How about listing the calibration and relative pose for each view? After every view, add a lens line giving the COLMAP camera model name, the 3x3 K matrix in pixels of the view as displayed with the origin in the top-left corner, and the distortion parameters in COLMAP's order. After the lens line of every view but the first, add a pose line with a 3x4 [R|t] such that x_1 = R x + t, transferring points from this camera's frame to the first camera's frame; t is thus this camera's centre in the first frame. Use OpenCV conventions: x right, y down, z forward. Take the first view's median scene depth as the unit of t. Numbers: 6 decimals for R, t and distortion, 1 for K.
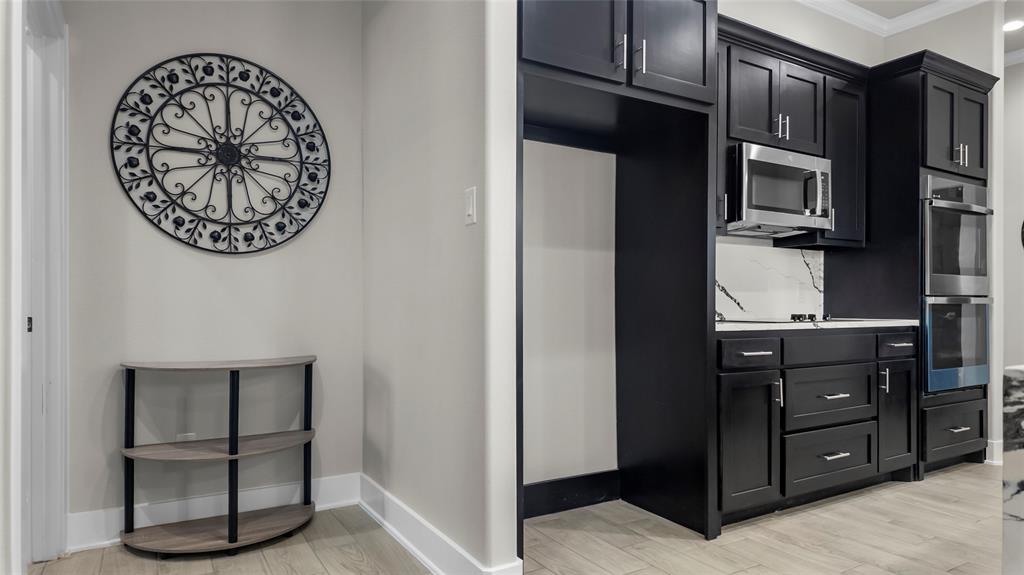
lens RADIAL K [[598.0, 0, 508.9], [0, 598.0, 306.4], [0, 0, 1]] dist [0.046949, -0.055007]
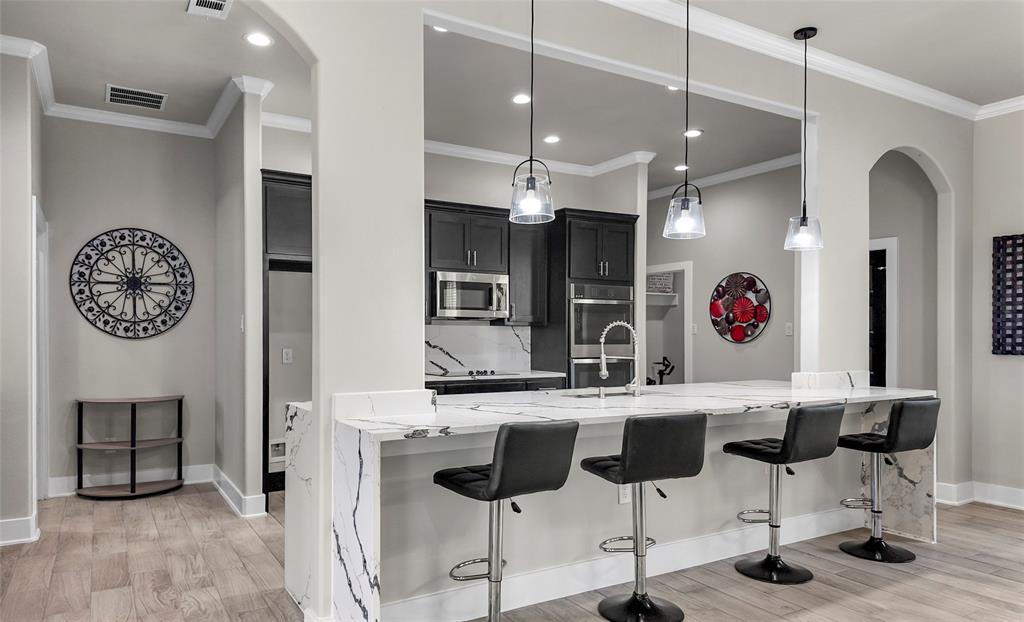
lens RADIAL K [[661.9, 0, 470.0], [0, 661.9, 337.6], [0, 0, 1]] dist [0.077472, -0.104247]
pose [[0.999401, 0.001222, -0.034574, 0.609304], [-0.001037, 0.999985, 0.005393, -0.102727], [0.034580, -0.005354, 0.999388, -0.969094]]
